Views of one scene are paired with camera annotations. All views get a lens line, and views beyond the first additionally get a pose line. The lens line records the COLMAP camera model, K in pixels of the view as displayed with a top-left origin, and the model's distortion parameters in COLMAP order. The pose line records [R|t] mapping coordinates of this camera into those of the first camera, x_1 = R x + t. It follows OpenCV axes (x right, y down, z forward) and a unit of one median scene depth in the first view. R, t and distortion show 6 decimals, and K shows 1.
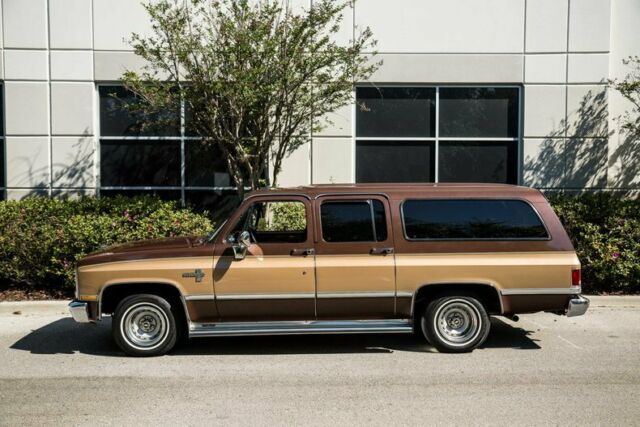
lens RADIAL K [[714.3, 0, 317.2], [0, 714.3, 213.9], [0, 0, 1]] dist [0.060202, 0.000000]
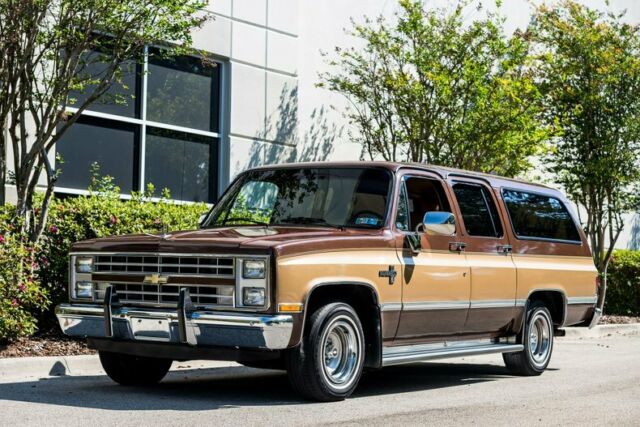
lens RADIAL K [[1313.1, 0, 319.4], [0, 1313.1, 213.9], [0, 0, 1]] dist [-0.211886, 0.000000]
pose [[0.581802, 0.057847, 0.811271, -0.864692], [0.006769, 0.997089, -0.075952, 0.086554], [-0.813302, 0.049680, 0.579717, 0.228819]]
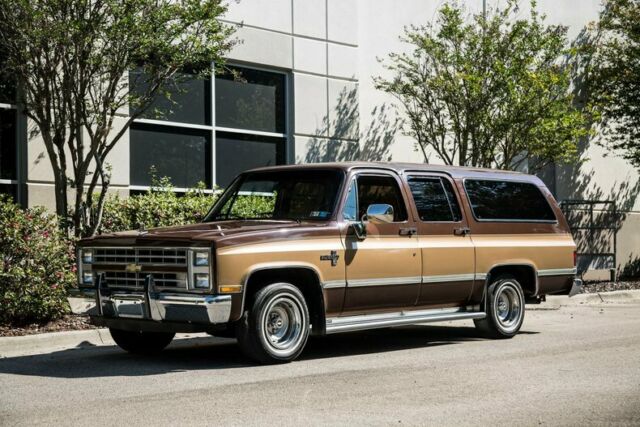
lens RADIAL K [[1145.5, 0, 316.9], [0, 1145.5, 216.4], [0, 0, 1]] dist [0.277432, 0.000000]
pose [[0.704717, 0.017592, 0.709270, -0.793137], [0.027939, 0.998229, -0.052520, 0.075389], [-0.708938, 0.056828, 0.702978, 0.051568]]
